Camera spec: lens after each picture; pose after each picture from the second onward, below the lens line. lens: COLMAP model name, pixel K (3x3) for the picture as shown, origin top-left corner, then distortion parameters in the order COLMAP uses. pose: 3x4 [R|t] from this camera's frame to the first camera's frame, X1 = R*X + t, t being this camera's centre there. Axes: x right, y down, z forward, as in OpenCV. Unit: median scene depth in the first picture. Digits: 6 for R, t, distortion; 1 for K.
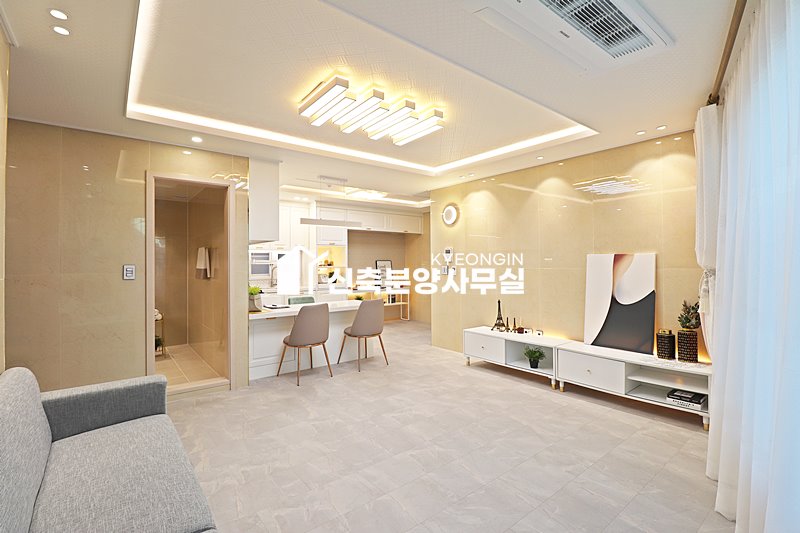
lens RADIAL K [[370.3, 0, 400.2], [0, 370.3, 255.6], [0, 0, 1]] dist [-0.003081, -0.011555]
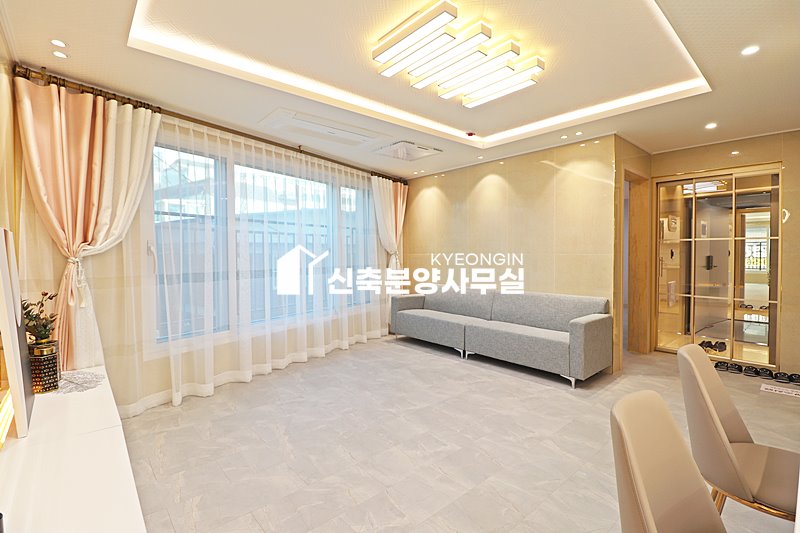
lens RADIAL K [[370.3, 0, 401.3], [0, 370.3, 259.1], [0, 0, 1]] dist [-0.003081, -0.011555]
pose [[-0.998631, 0.009877, -0.051364, 0.093619], [0.010257, 0.999922, -0.007143, 0.046666], [0.051289, -0.007660, -0.998654, 1.542977]]
